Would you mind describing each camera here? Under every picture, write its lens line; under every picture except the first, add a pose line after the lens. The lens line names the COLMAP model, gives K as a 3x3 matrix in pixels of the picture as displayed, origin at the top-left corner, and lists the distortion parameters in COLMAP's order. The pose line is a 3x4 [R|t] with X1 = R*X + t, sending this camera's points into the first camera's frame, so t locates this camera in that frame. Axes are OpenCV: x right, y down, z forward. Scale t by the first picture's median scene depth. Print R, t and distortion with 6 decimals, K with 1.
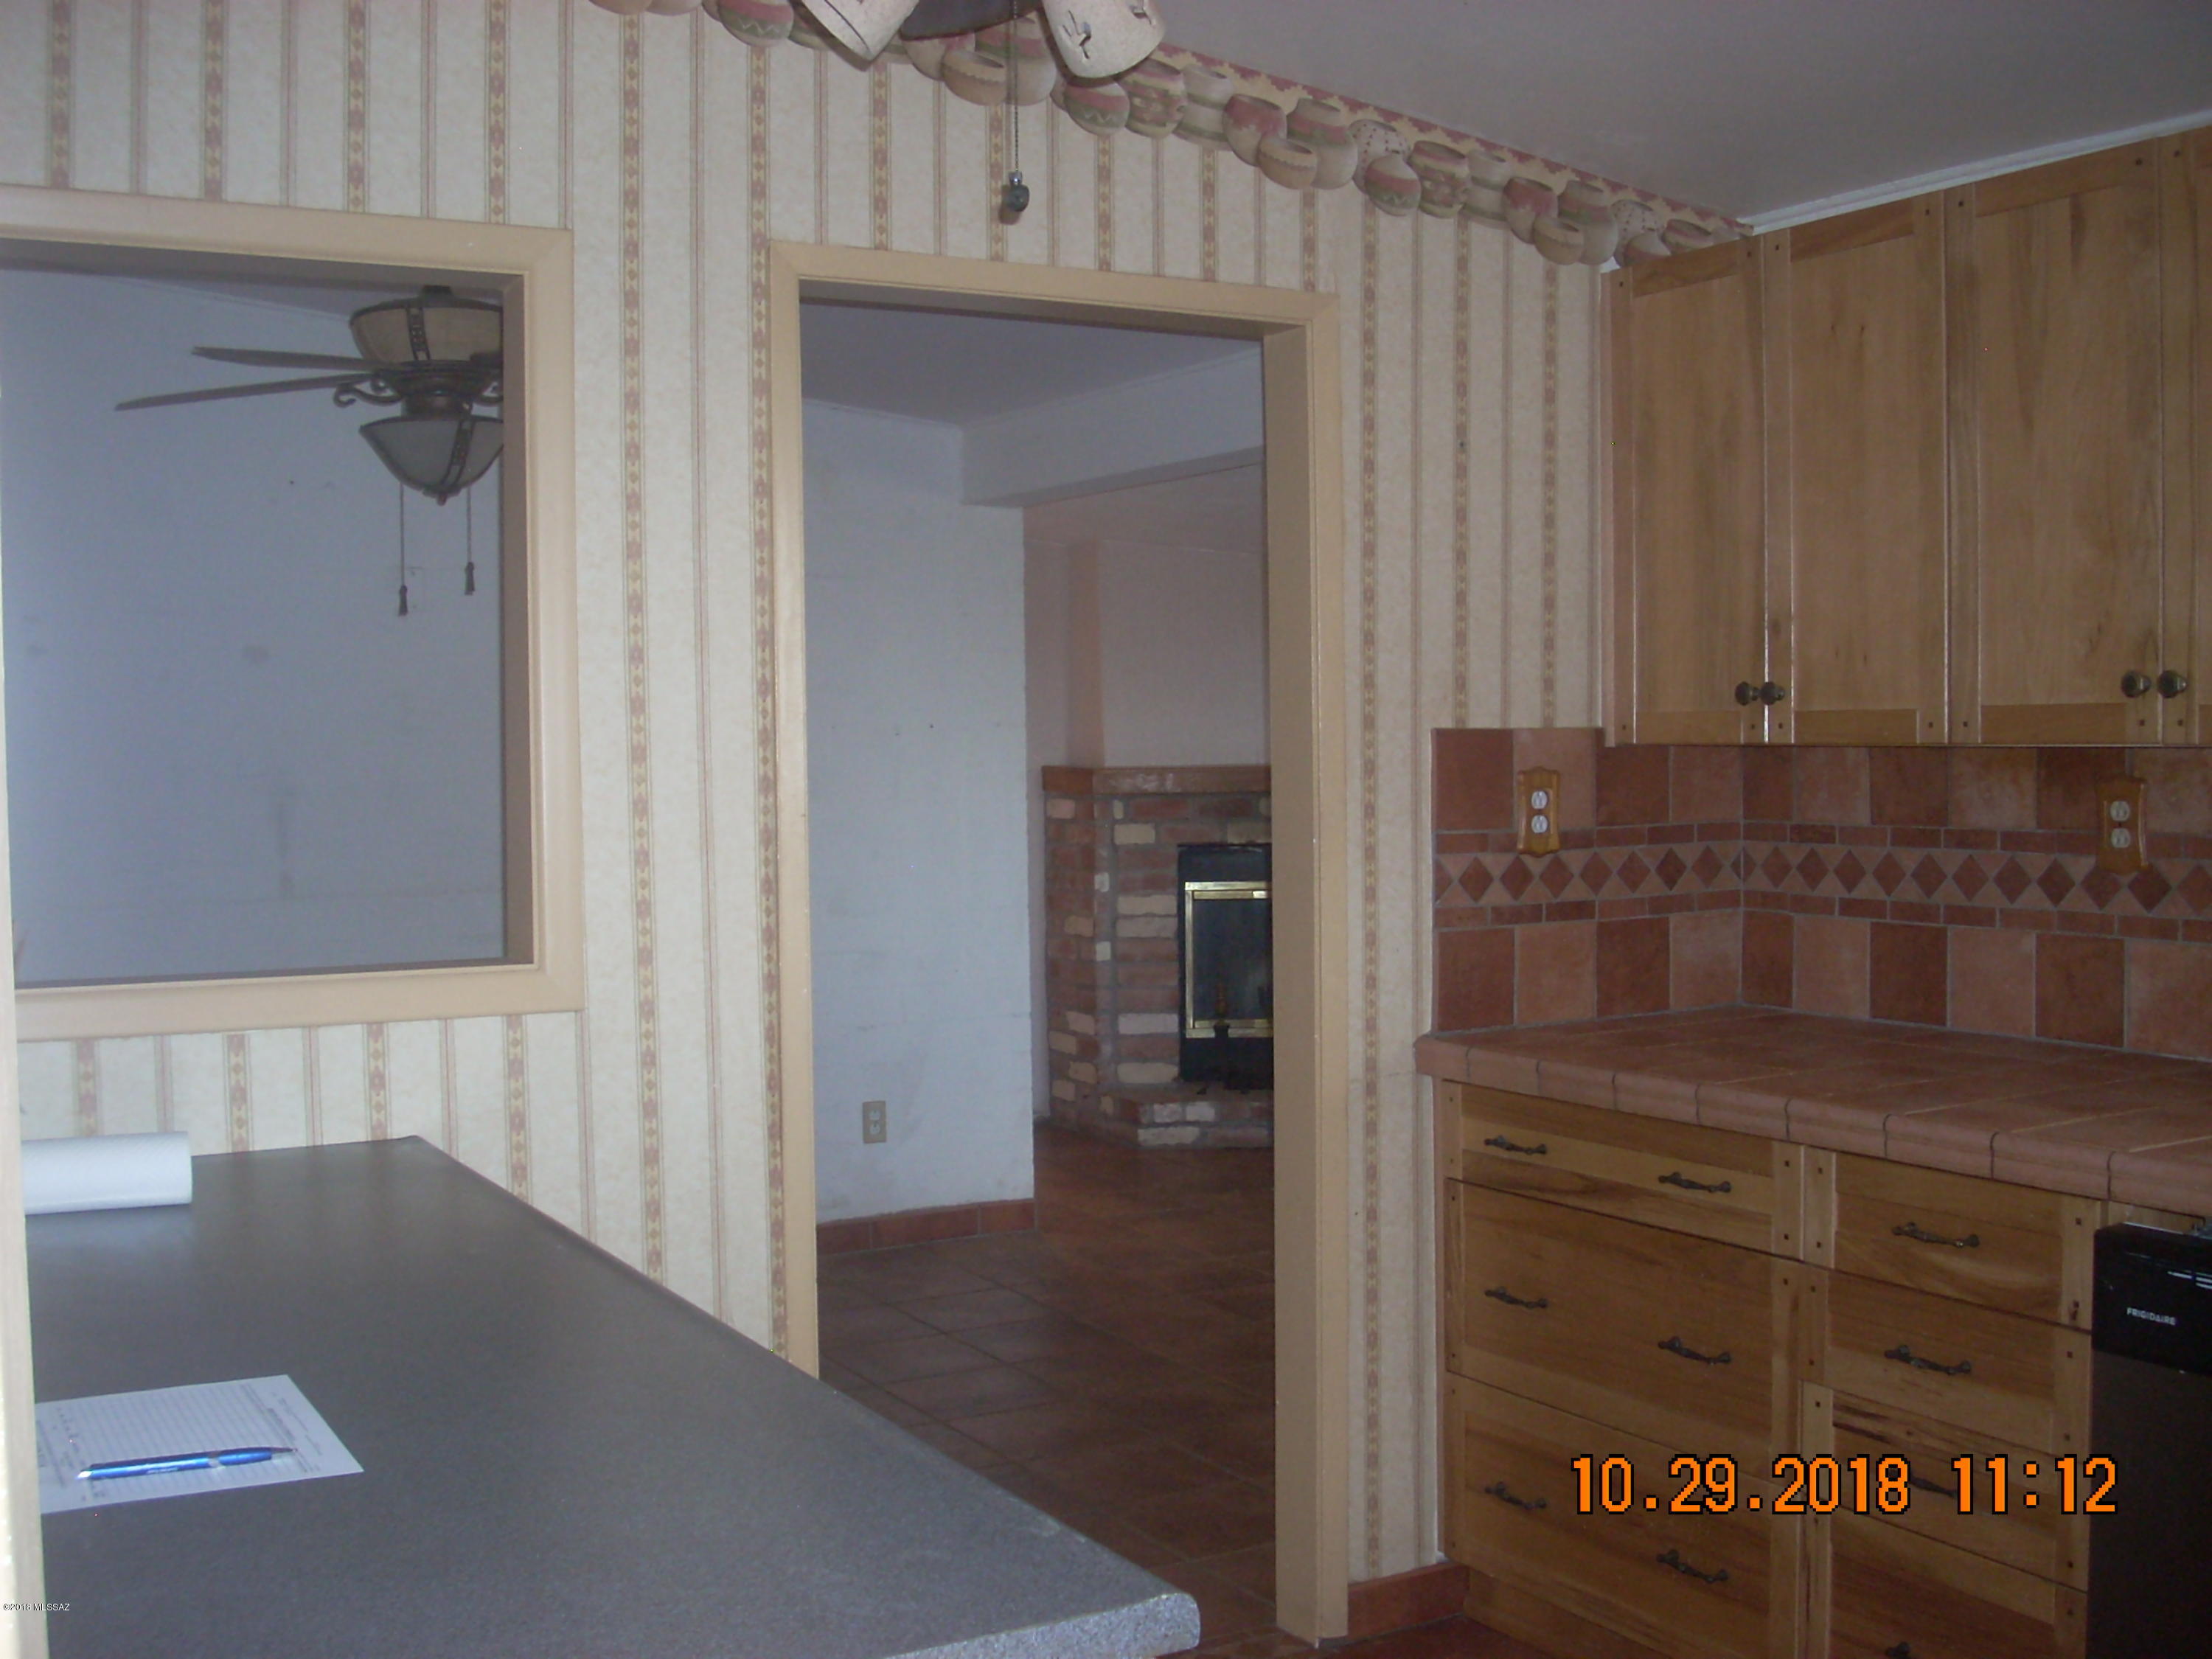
lens RADIAL K [[2432.1, 0, 1106.0], [0, 2432.1, 829.5], [0, 0, 1]] dist [-0.150174, 0.021062]
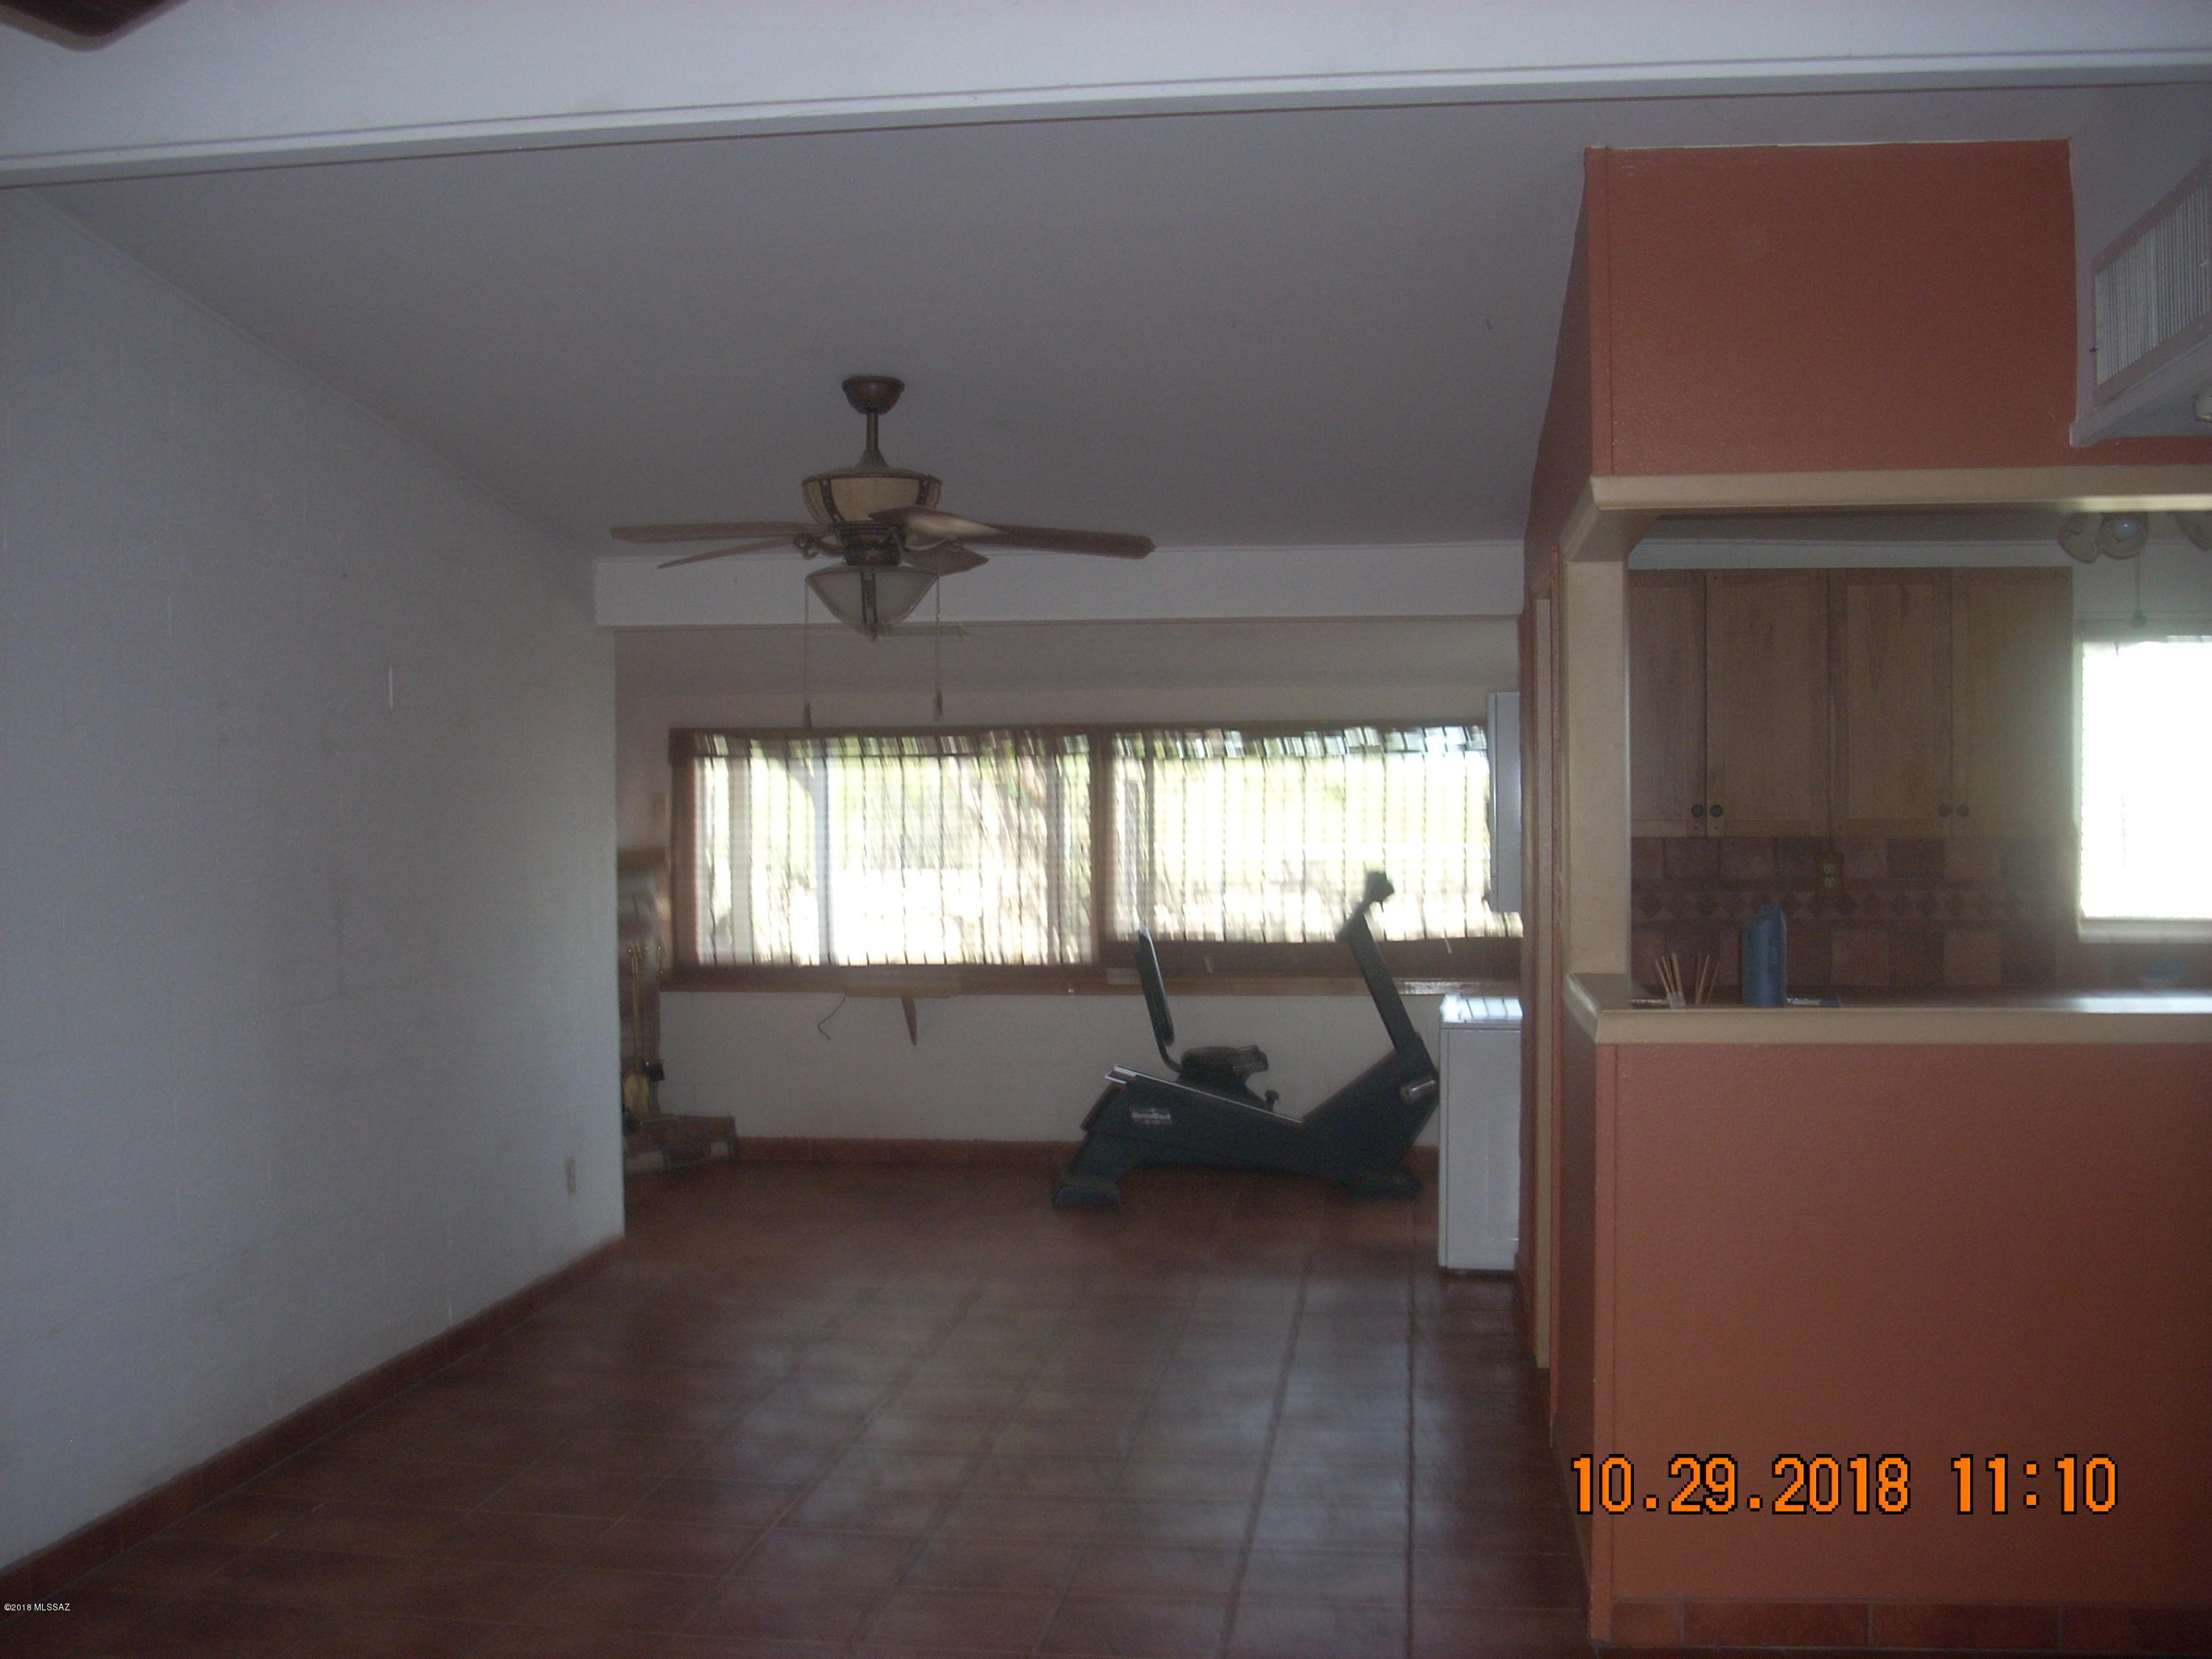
lens RADIAL K [[2432.1, 0, 1106.0], [0, 2432.1, 829.5], [0, 0, 1]] dist [-0.150174, 0.021062]
pose [[0.616058, -0.003181, 0.787694, -0.639608], [0.029246, 0.999395, -0.018838, -0.008313], [-0.787157, 0.034643, 0.615778, 0.079510]]
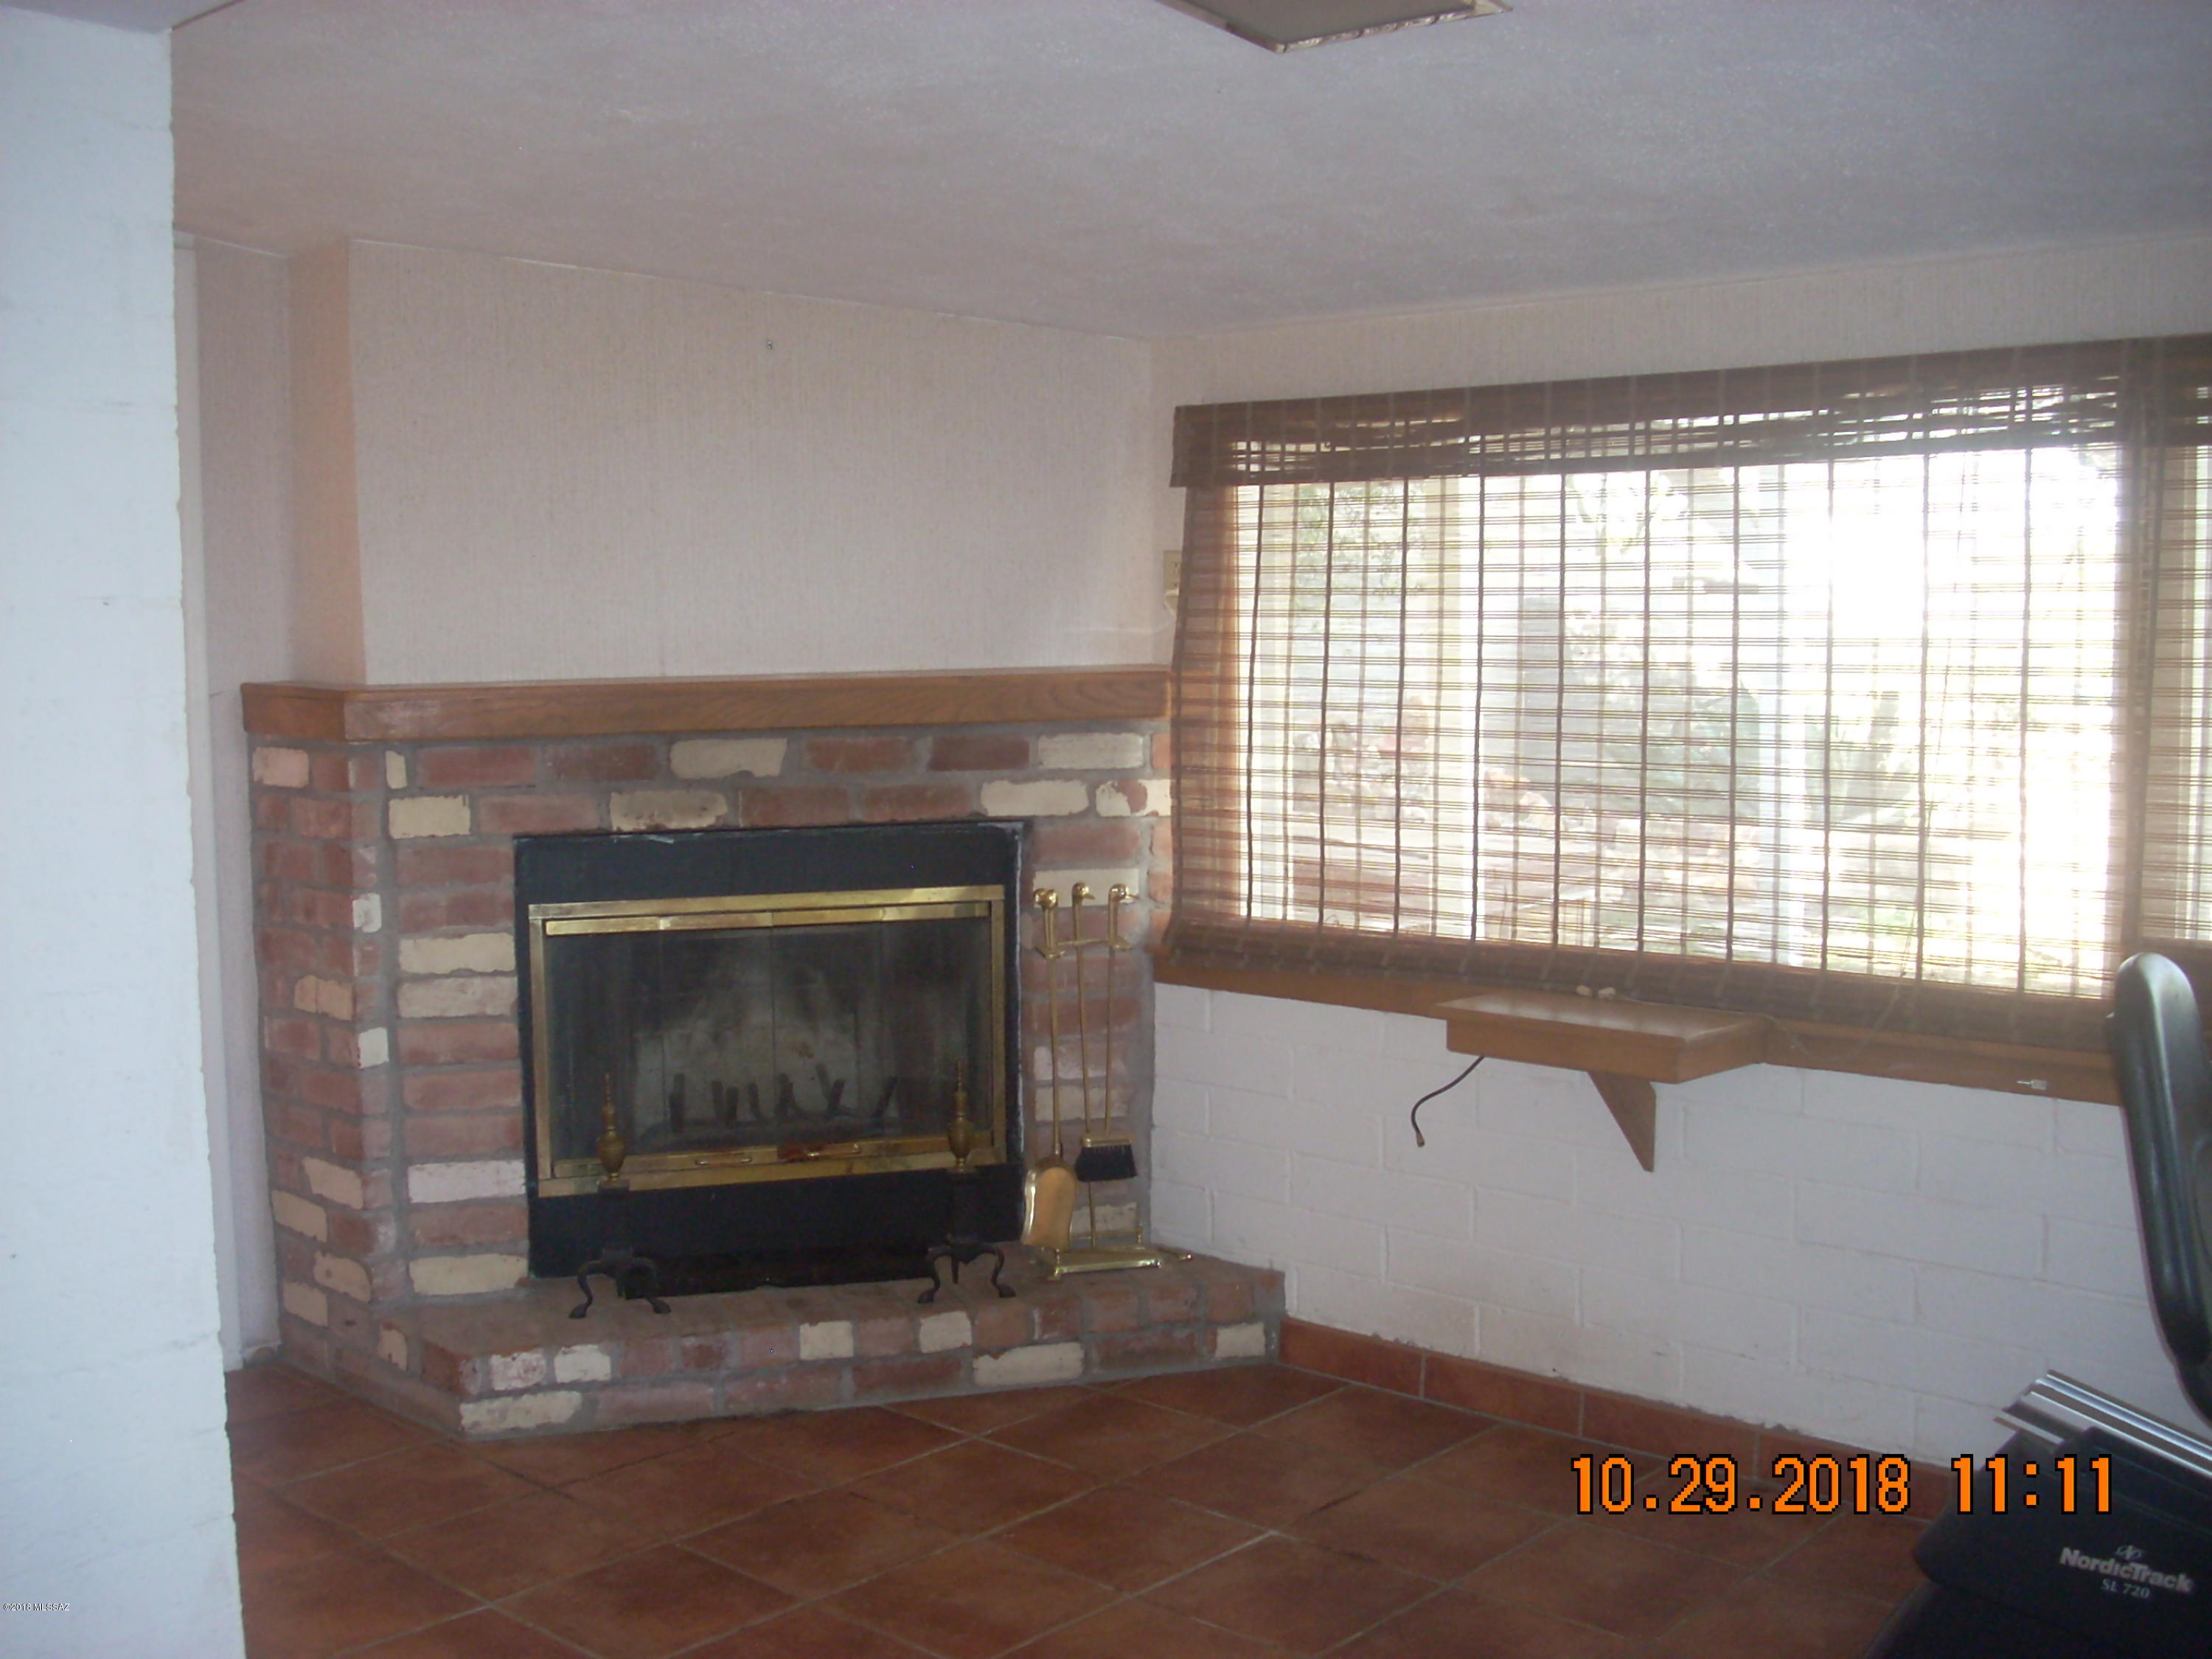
lens RADIAL K [[2432.1, 0, 1106.0], [0, 2432.1, 829.5], [0, 0, 1]] dist [-0.150174, 0.021062]
pose [[0.951231, -0.024946, 0.307469, -0.008431], [0.010108, 0.998710, 0.049758, -0.019306], [-0.308314, -0.044224, 0.950256, 0.473995]]
